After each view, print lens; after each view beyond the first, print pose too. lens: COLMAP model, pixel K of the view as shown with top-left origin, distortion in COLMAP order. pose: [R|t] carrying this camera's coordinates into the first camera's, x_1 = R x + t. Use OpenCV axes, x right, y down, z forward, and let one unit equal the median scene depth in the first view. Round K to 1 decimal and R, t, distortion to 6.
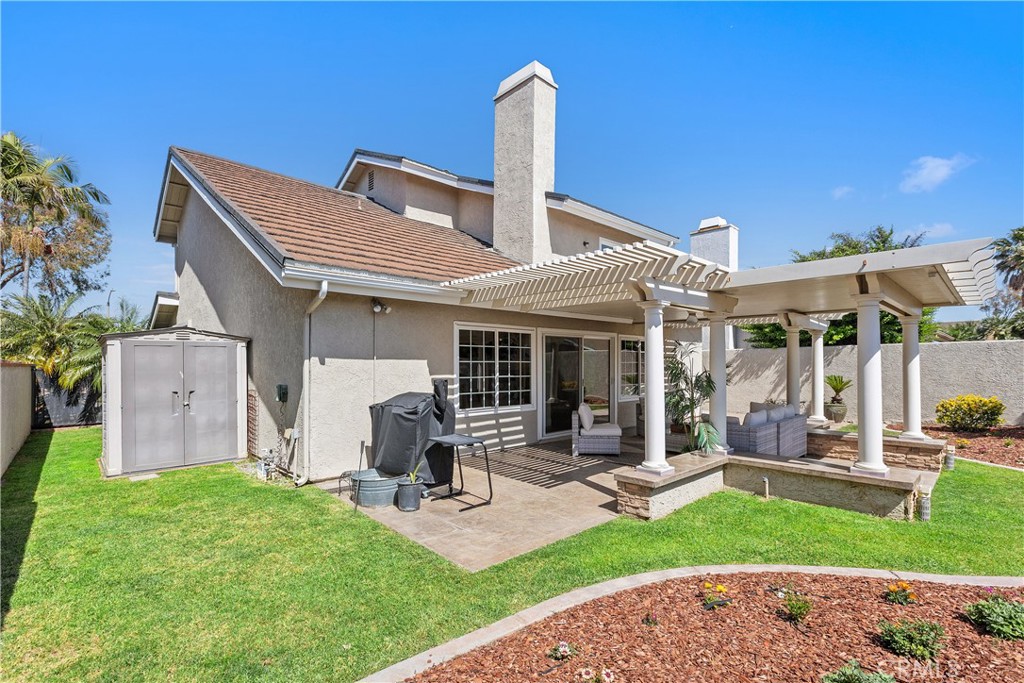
lens RADIAL K [[464.7, 0, 502.6], [0, 464.7, 368.9], [0, 0, 1]] dist [-0.000326, 0.001492]
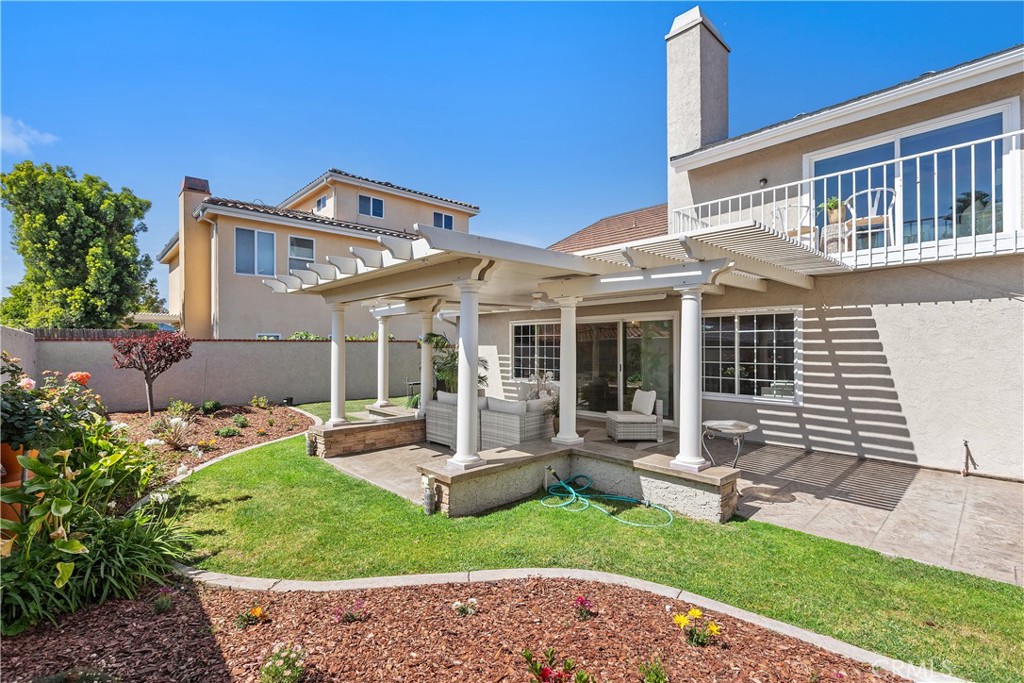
lens RADIAL K [[464.7, 0, 510.3], [0, 464.7, 344.0], [0, 0, 1]] dist [-0.000326, 0.001492]
pose [[0.026491, -0.002407, -0.999646, 1.374969], [0.002646, 0.999994, -0.002338, -0.020484], [0.999646, -0.002583, 0.026497, 0.901424]]
